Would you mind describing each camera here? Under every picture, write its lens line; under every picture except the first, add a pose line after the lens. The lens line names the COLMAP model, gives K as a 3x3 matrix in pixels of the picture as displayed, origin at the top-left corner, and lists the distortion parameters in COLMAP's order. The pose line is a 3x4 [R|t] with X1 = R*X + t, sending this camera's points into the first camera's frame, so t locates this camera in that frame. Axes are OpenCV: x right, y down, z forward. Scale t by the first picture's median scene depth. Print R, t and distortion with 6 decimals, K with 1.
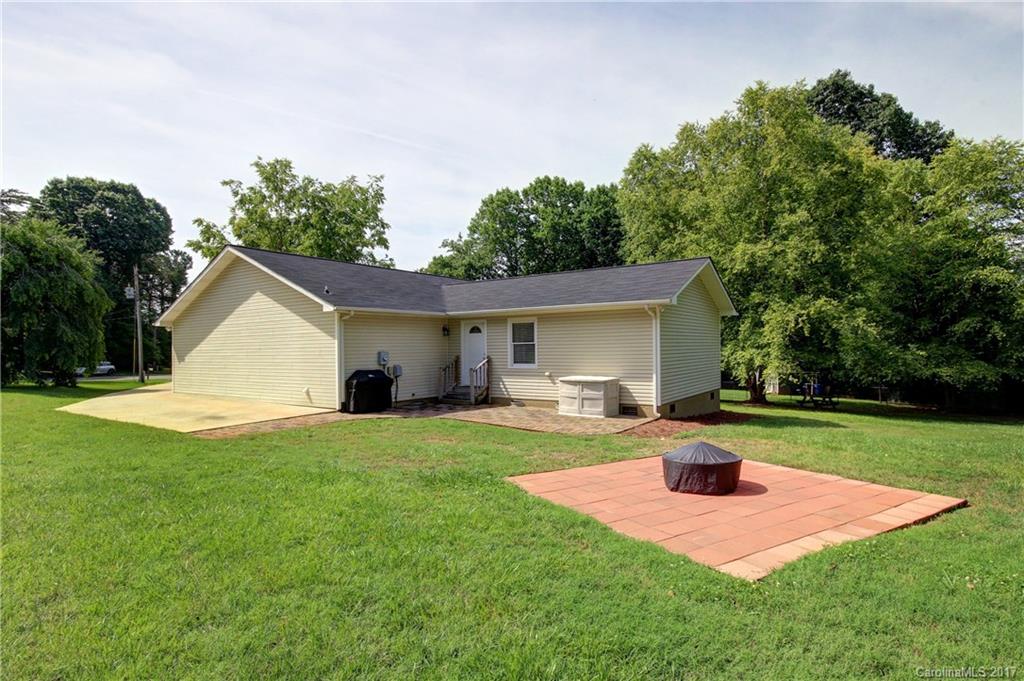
lens RADIAL K [[496.1, 0, 512.3], [0, 496.1, 344.1], [0, 0, 1]] dist [-0.002899, -0.002278]
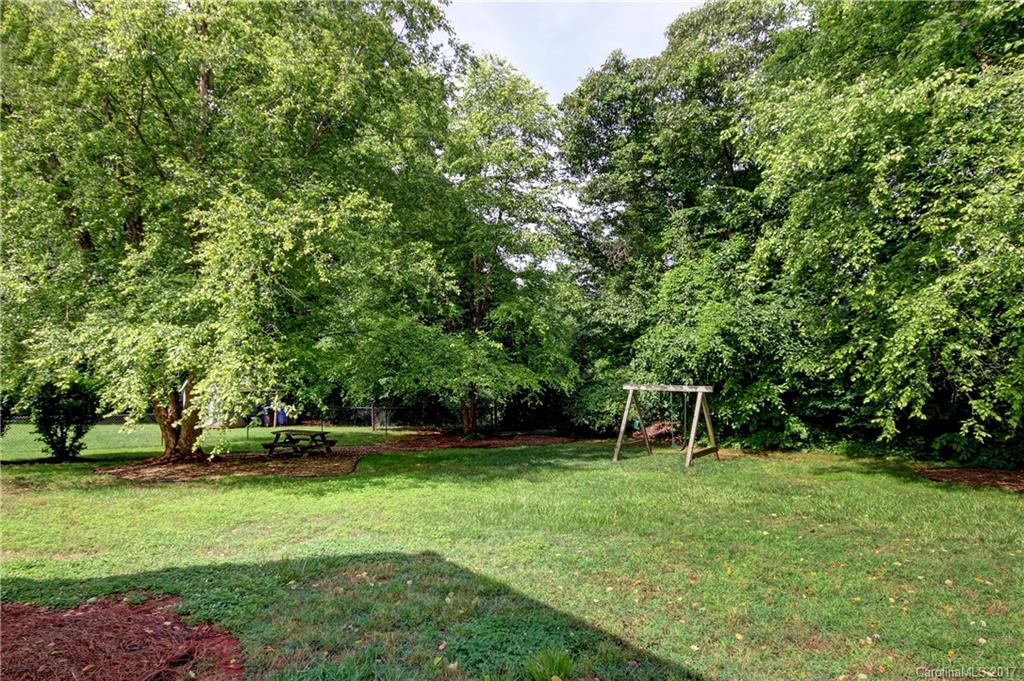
lens RADIAL K [[520.1, 0, 509.4], [0, 520.1, 364.1], [0, 0, 1]] dist [0.000966, 0.000073]
pose [[0.538988, 0.009776, 0.842257, 0.321692], [-0.013656, 0.999903, -0.002866, 0.037092], [-0.842203, -0.009957, 0.539069, 0.626082]]
